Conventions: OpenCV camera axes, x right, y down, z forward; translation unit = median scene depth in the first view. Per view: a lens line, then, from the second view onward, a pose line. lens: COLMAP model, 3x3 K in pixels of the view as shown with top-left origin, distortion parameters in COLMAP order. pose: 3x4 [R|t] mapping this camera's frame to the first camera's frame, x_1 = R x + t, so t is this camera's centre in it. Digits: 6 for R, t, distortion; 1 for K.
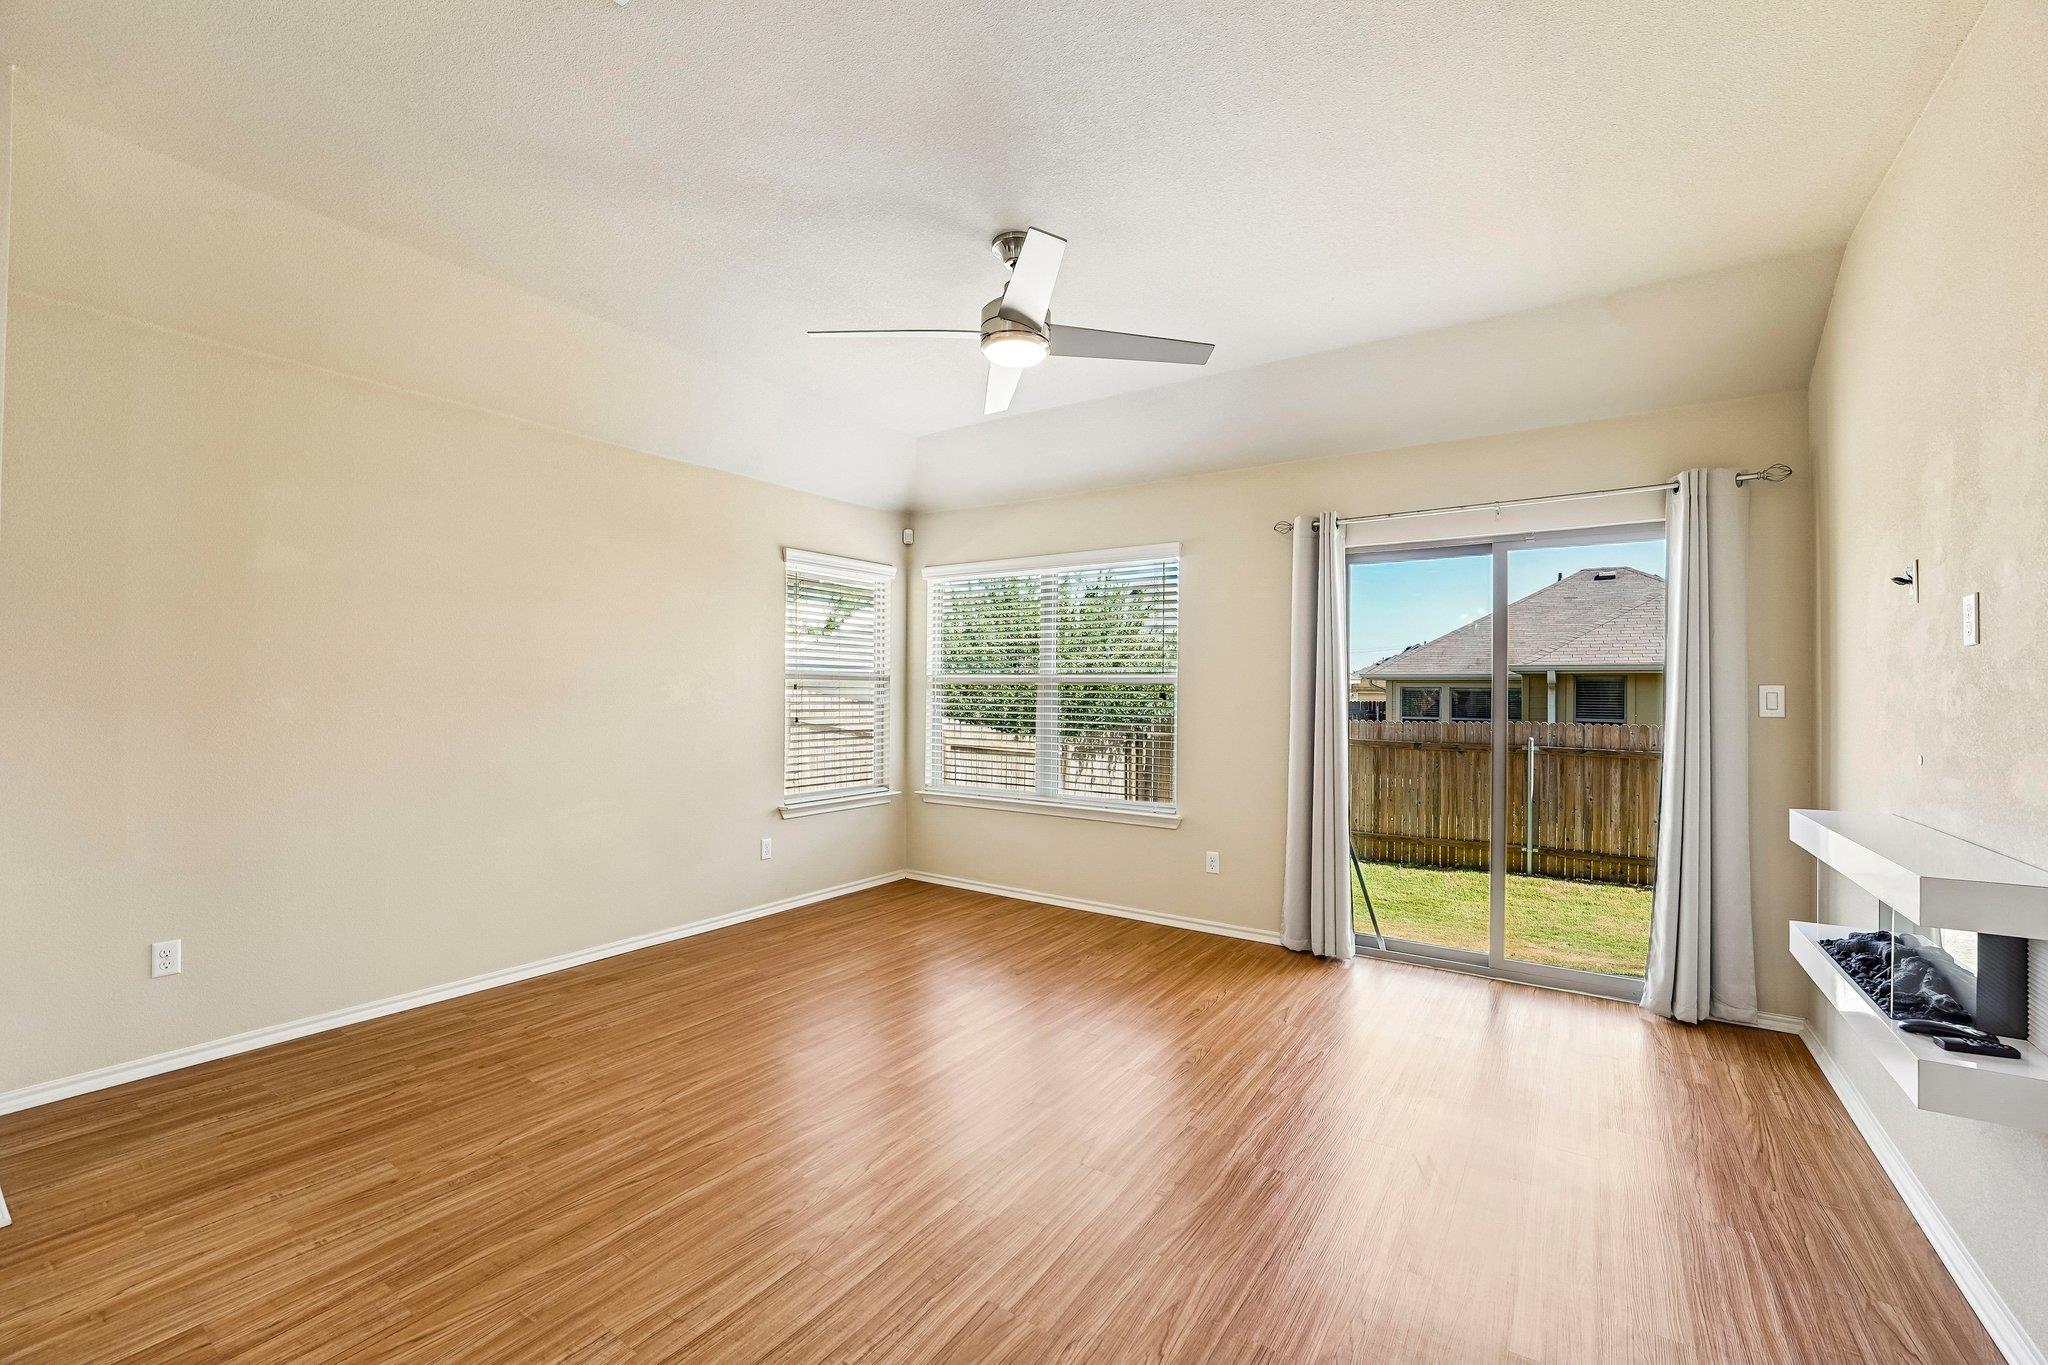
lens RADIAL K [[833.9, 0, 1001.8], [0, 833.9, 680.1], [0, 0, 1]] dist [-0.029150, 0.004093]
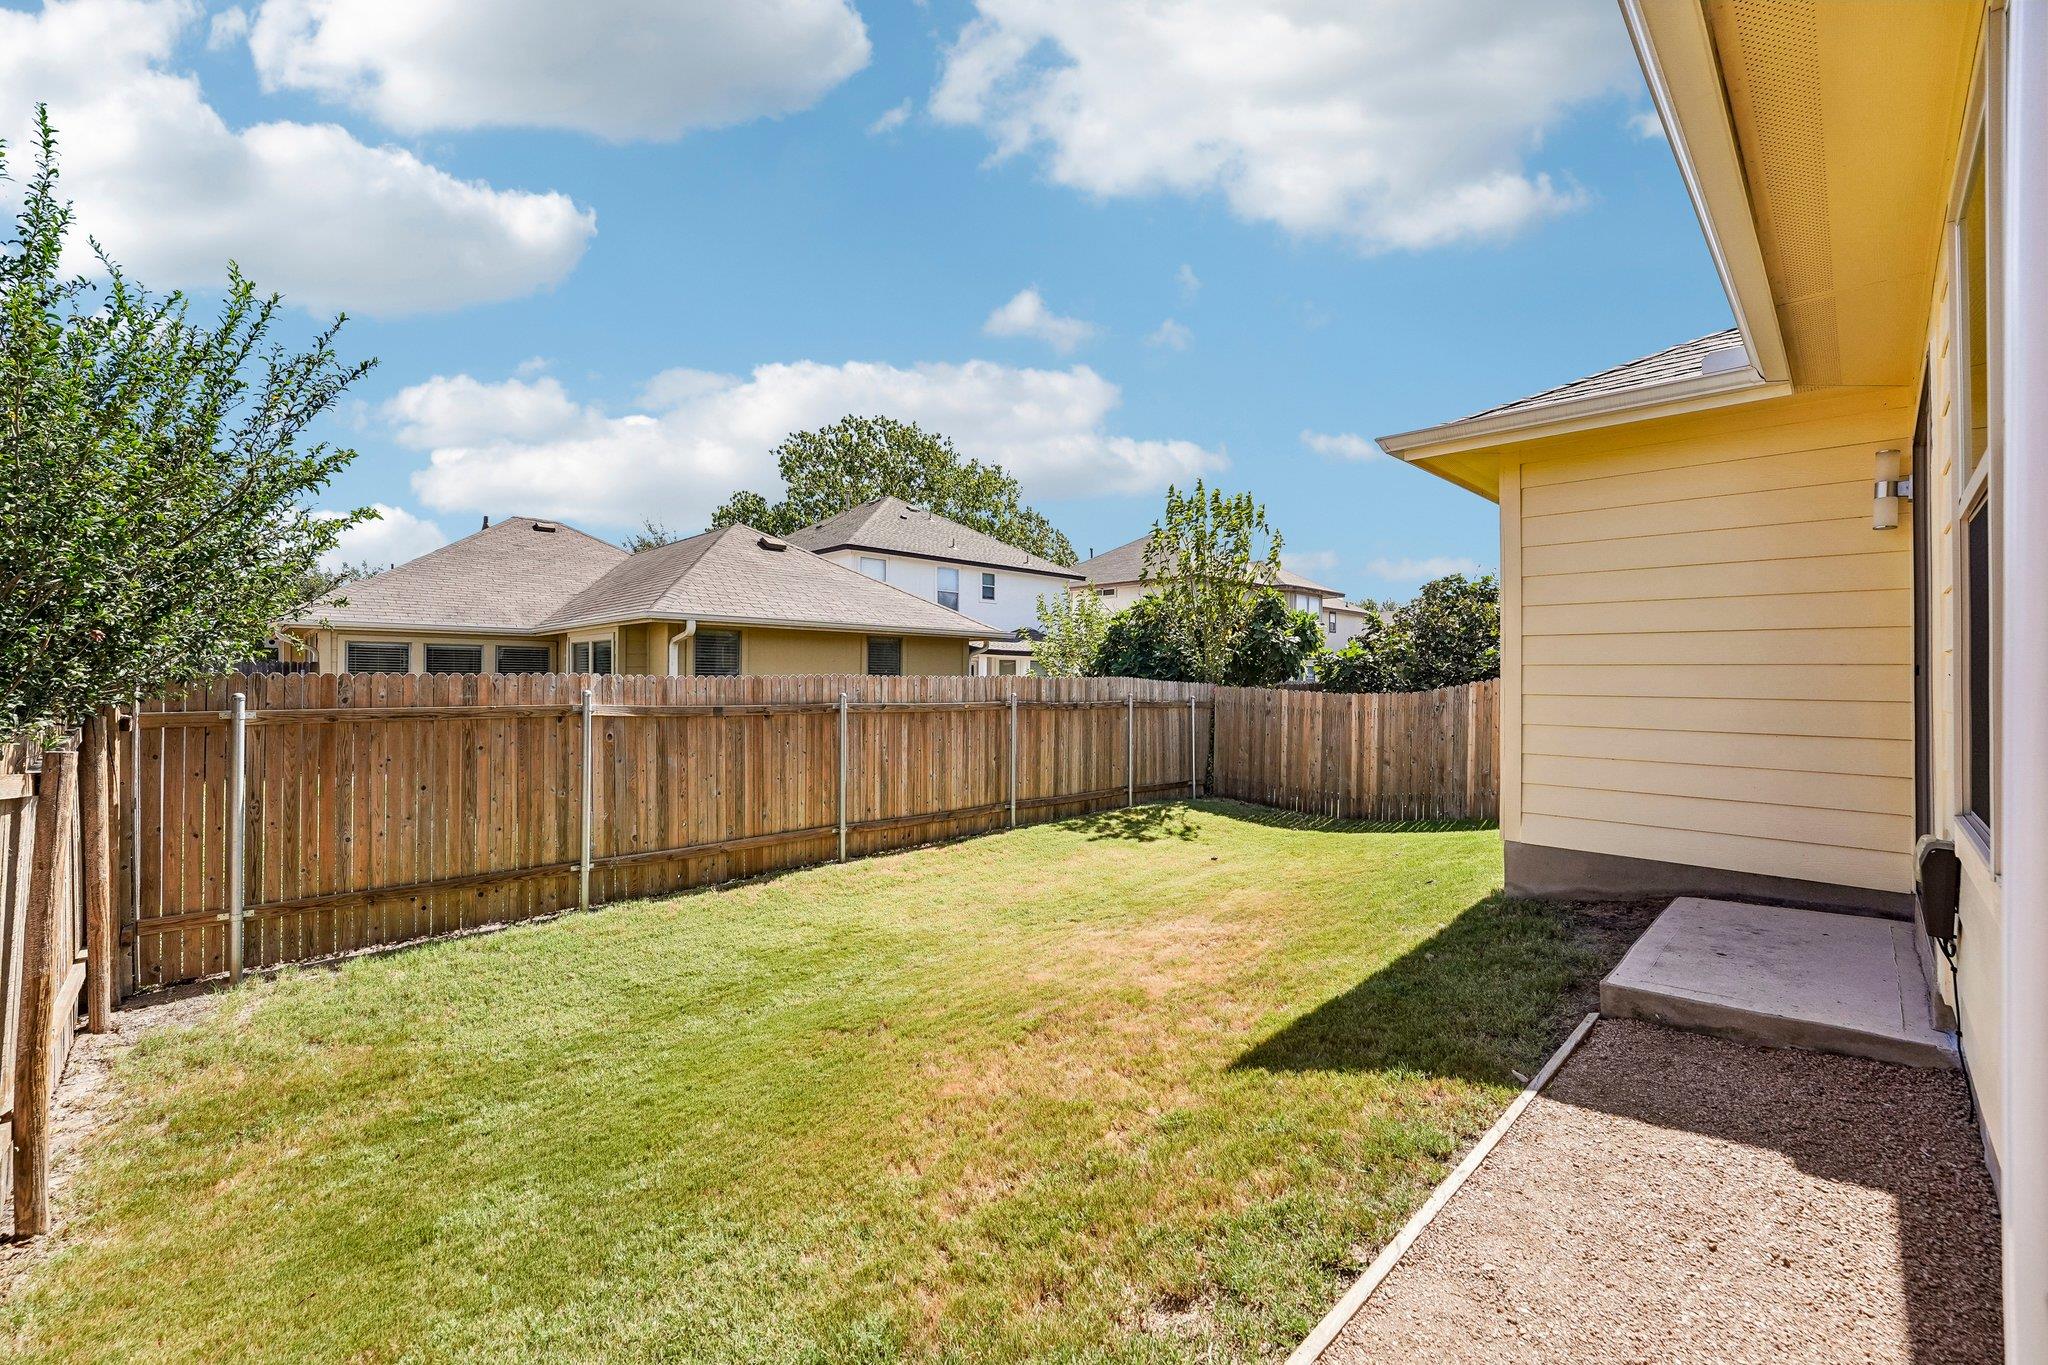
lens RADIAL K [[833.9, 0, 1005.9], [0, 833.9, 672.8], [0, 0, 1]] dist [-0.029150, 0.004093]
pose [[0.193075, -0.002081, 0.981182, -0.355201], [-0.020862, 0.999763, 0.006226, 0.103800], [-0.980962, -0.021671, 0.192986, 1.735344]]
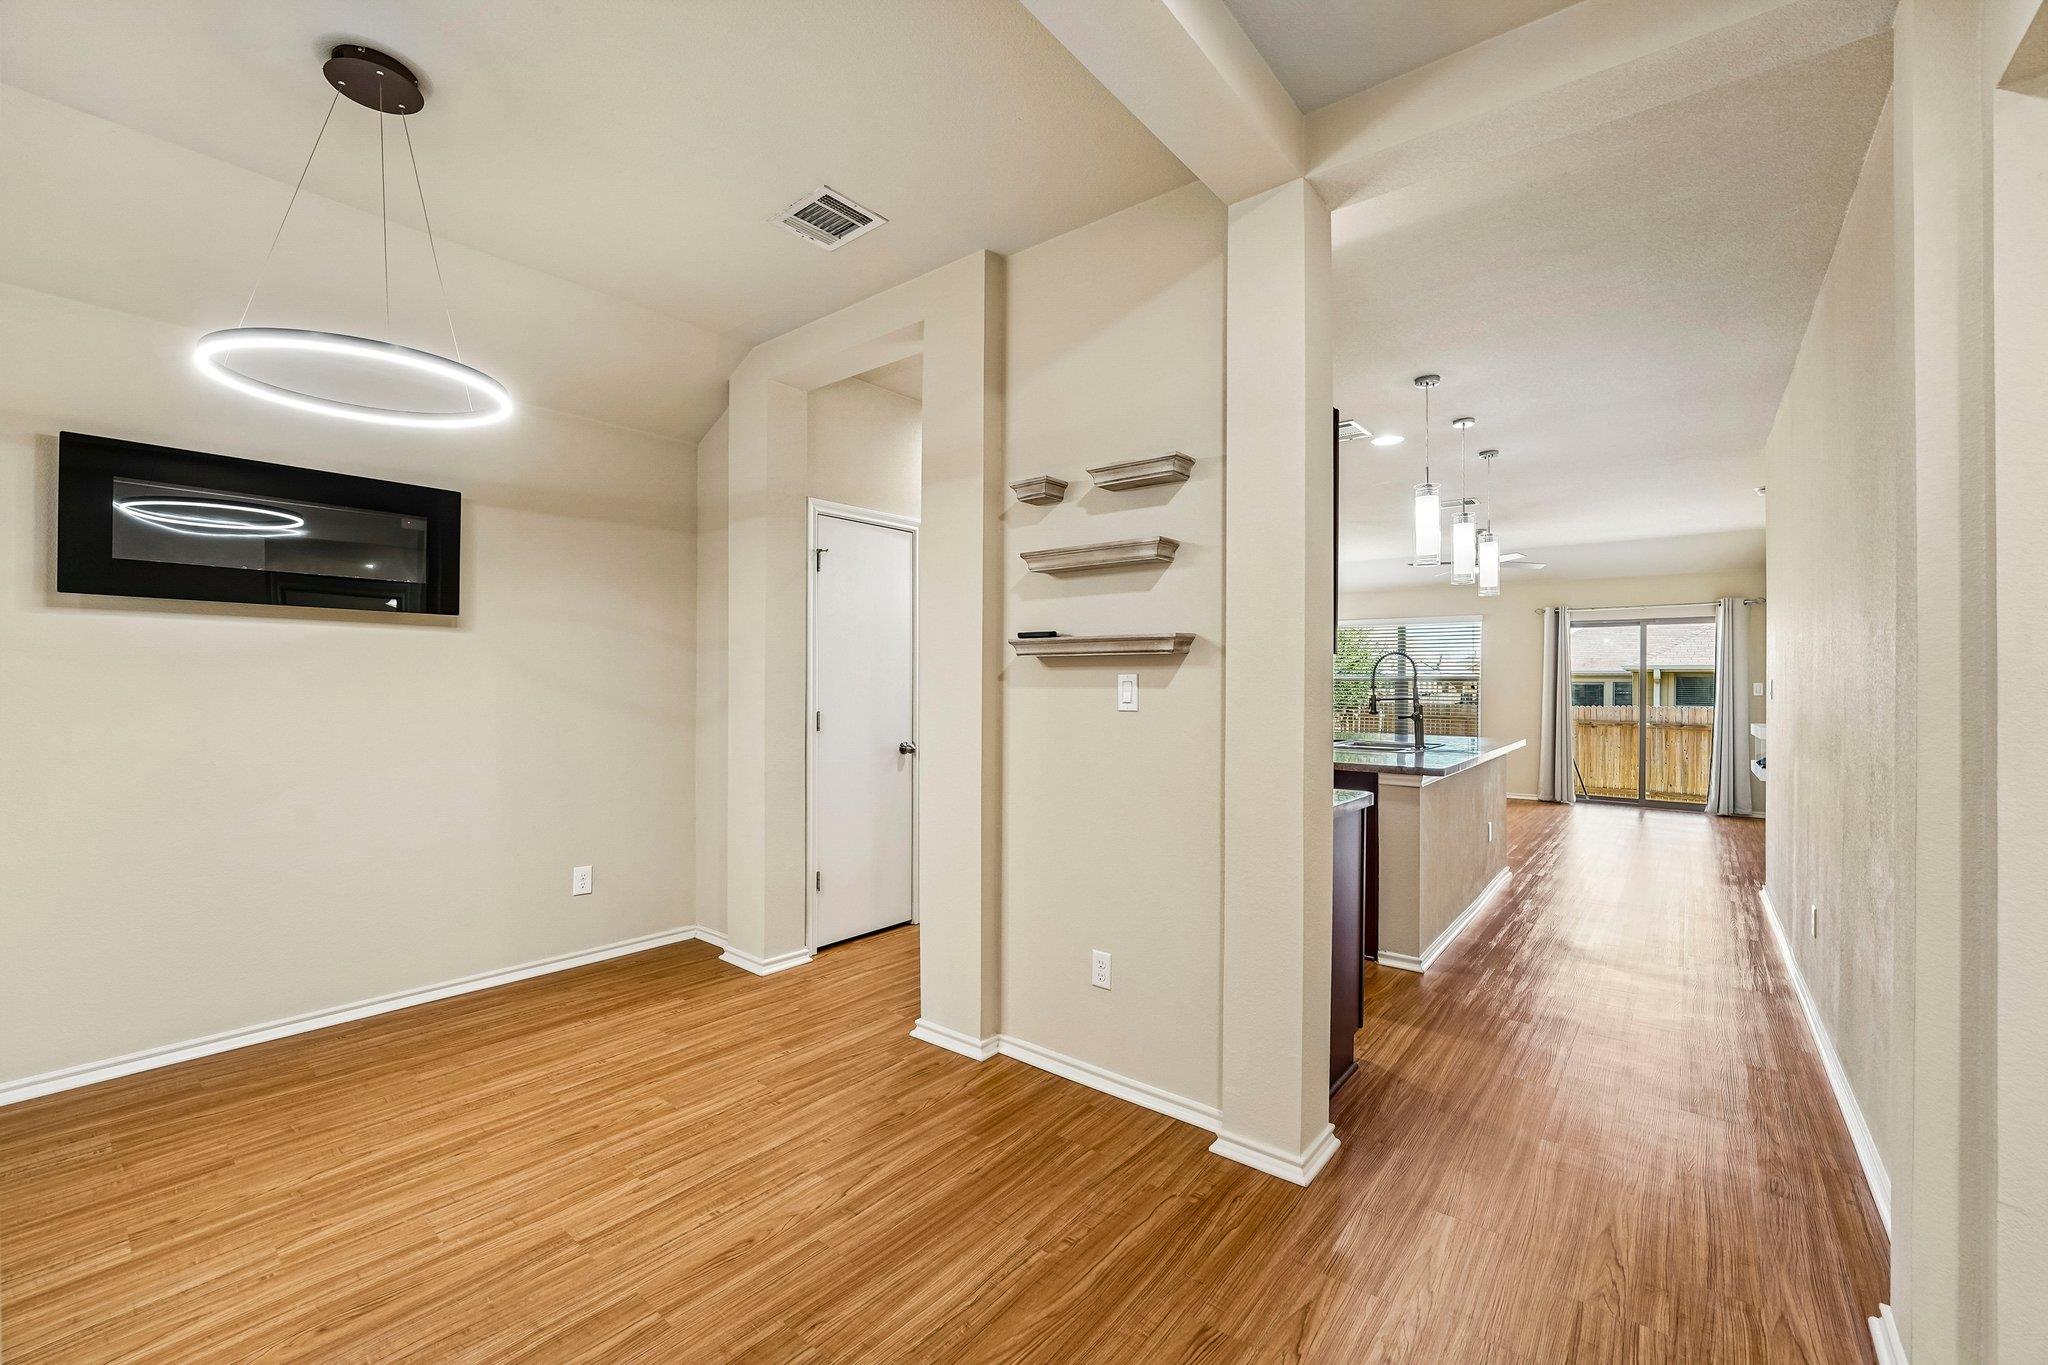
lens RADIAL K [[833.9, 0, 1009.4], [0, 833.9, 681.5], [0, 0, 1]] dist [-0.029150, 0.004093]
pose [[0.997329, -0.003266, -0.072962, -0.955624], [0.003859, 0.999961, 0.007982, -0.020428], [0.072933, -0.008242, 0.997303, -1.360124]]
